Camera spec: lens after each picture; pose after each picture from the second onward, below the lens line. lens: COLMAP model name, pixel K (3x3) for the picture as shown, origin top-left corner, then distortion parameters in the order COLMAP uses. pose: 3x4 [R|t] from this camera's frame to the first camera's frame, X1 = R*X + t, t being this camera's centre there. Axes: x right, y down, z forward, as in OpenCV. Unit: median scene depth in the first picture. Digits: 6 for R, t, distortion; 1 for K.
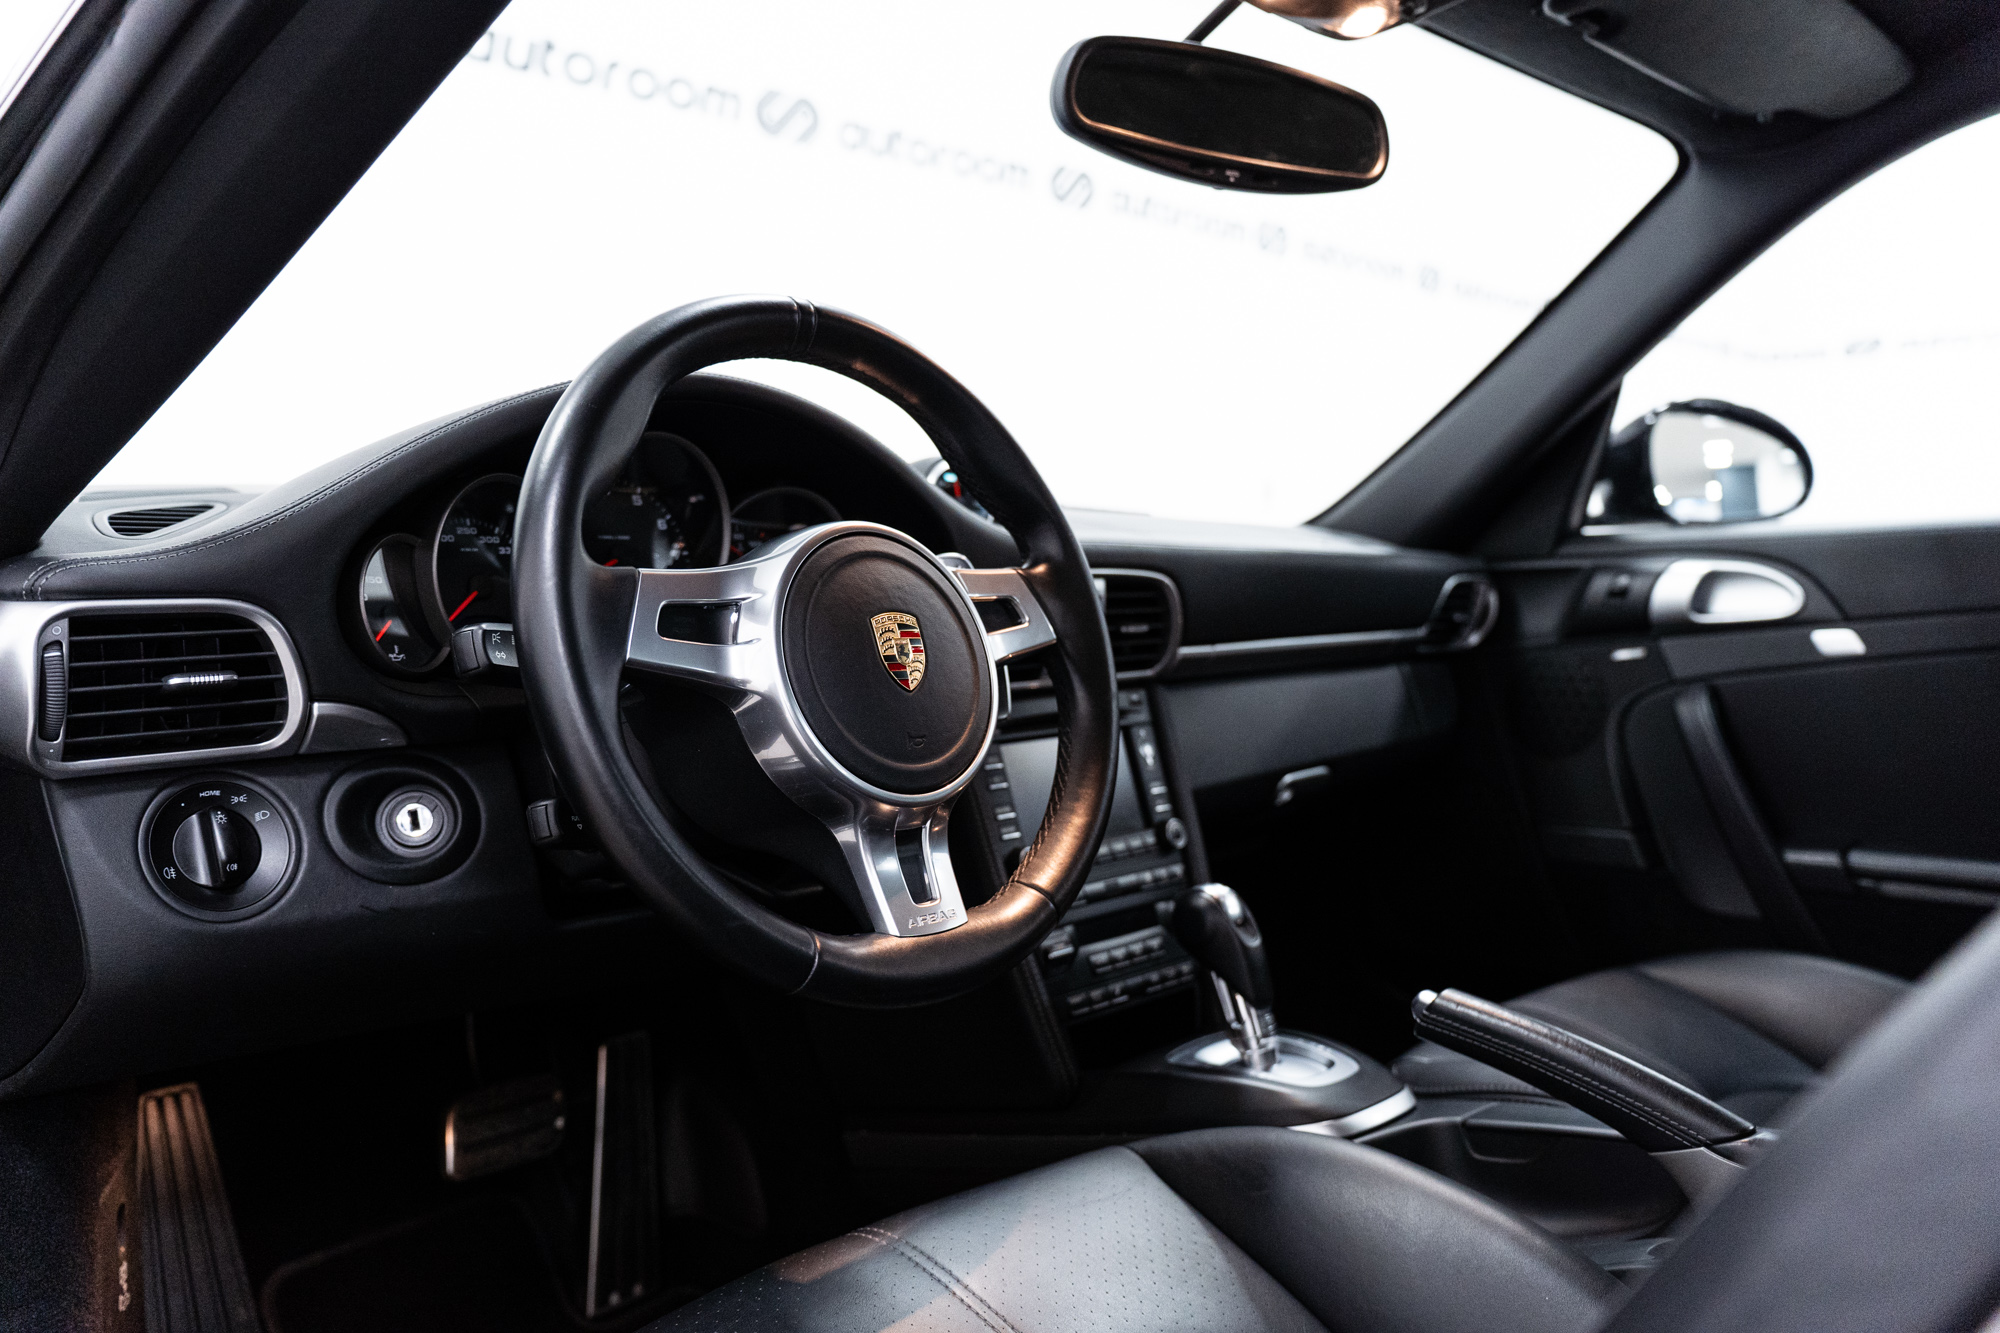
lens RADIAL K [[1624.5, 0, 1000.0], [0, 1624.5, 666.5], [0, 0, 1]] dist [-0.005638, -0.003258]
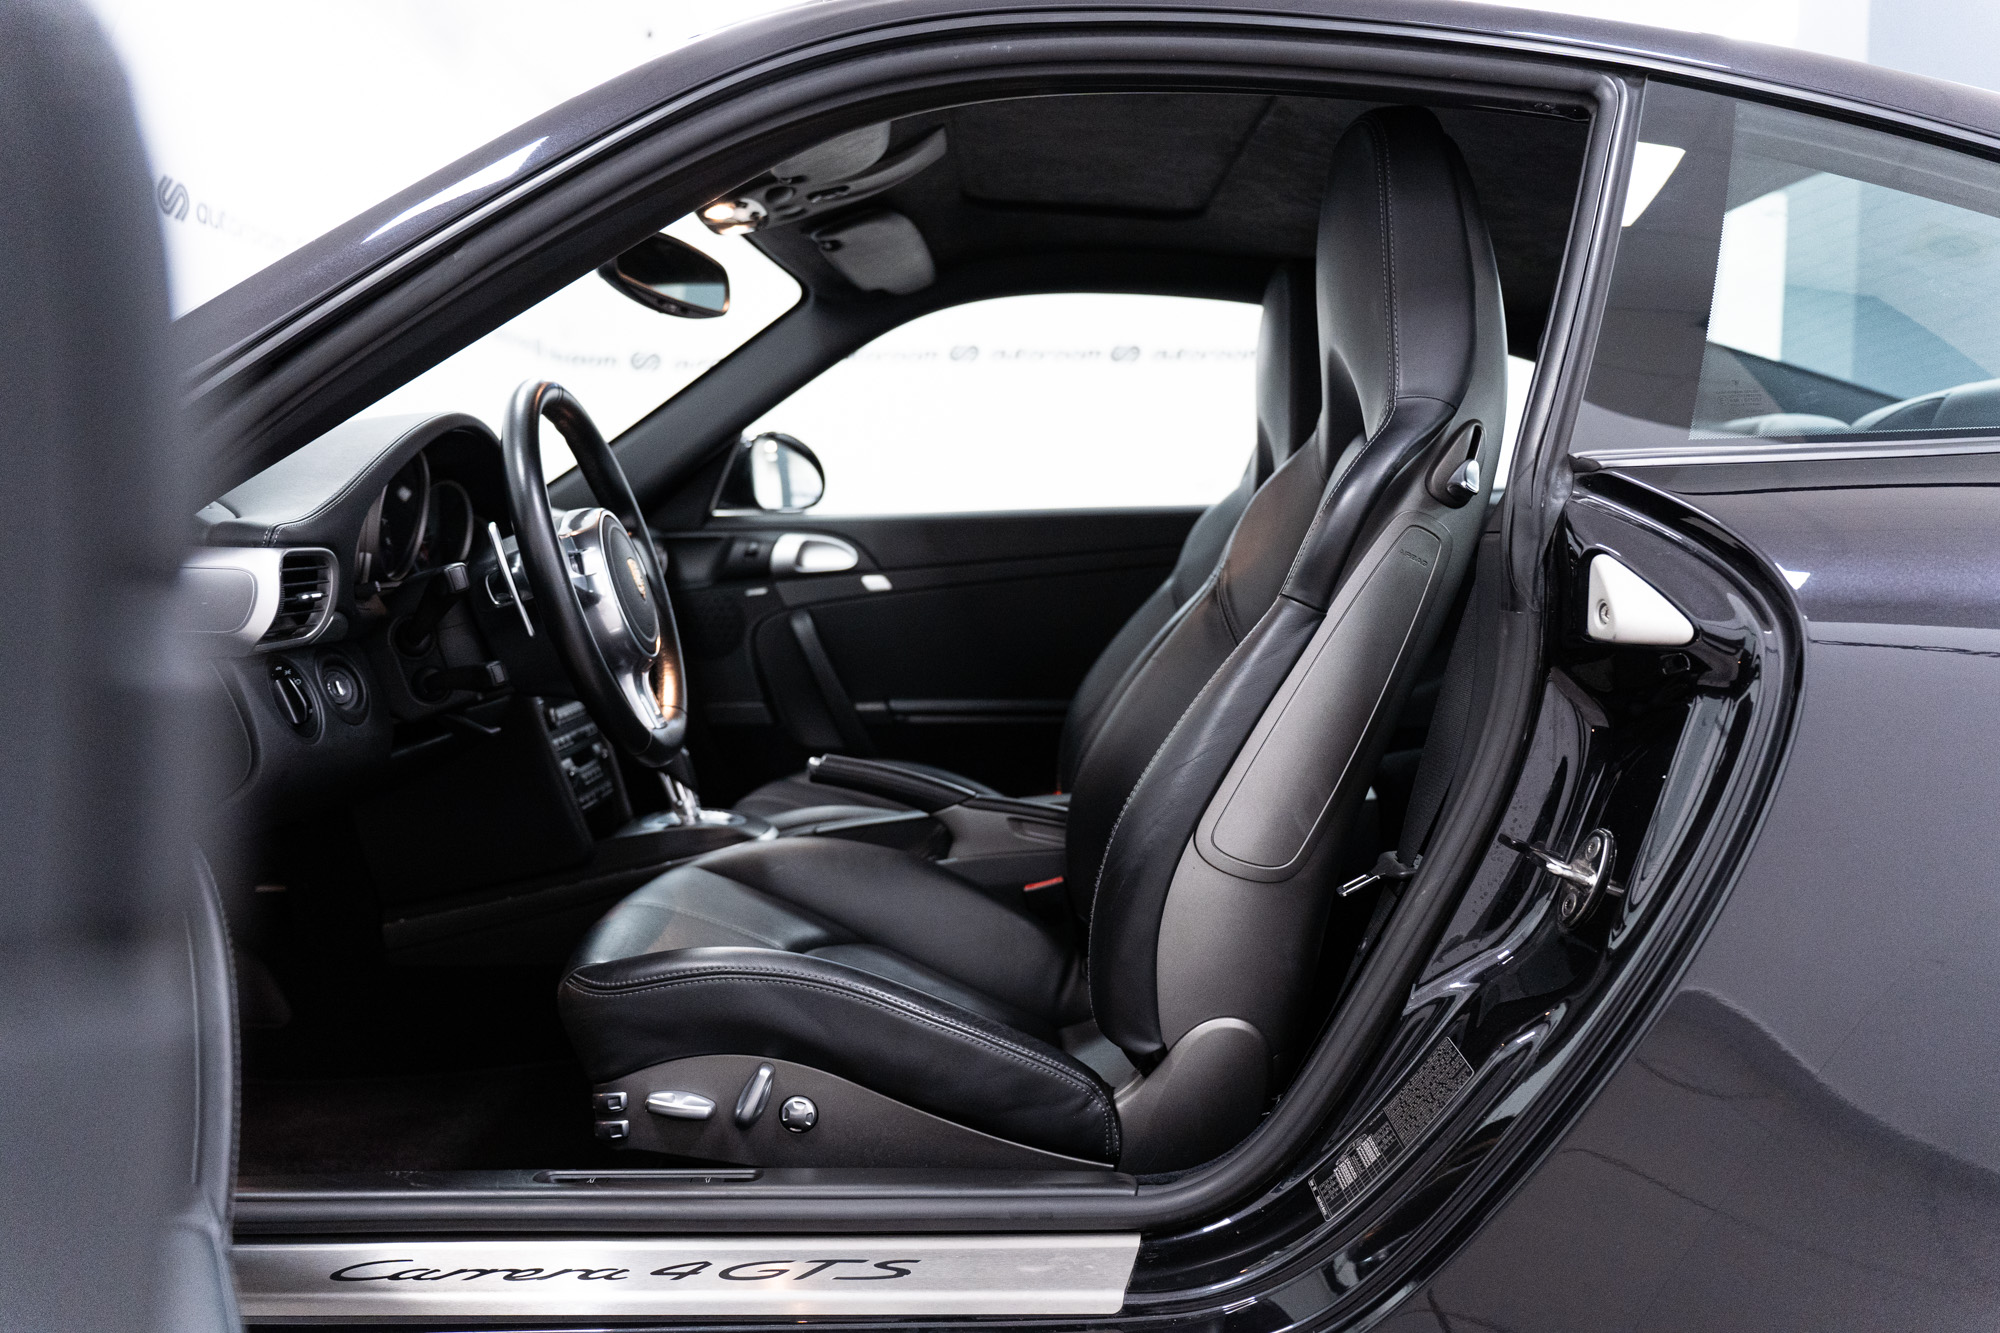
lens RADIAL K [[1624.5, 0, 1000.0], [0, 1624.5, 666.5], [0, 0, 1]] dist [-0.005638, -0.003258]
pose [[0.729487, -0.038530, 0.682909, -0.719264], [0.023619, 0.999236, 0.031147, 0.029122], [-0.683587, -0.006591, 0.729839, -0.452761]]
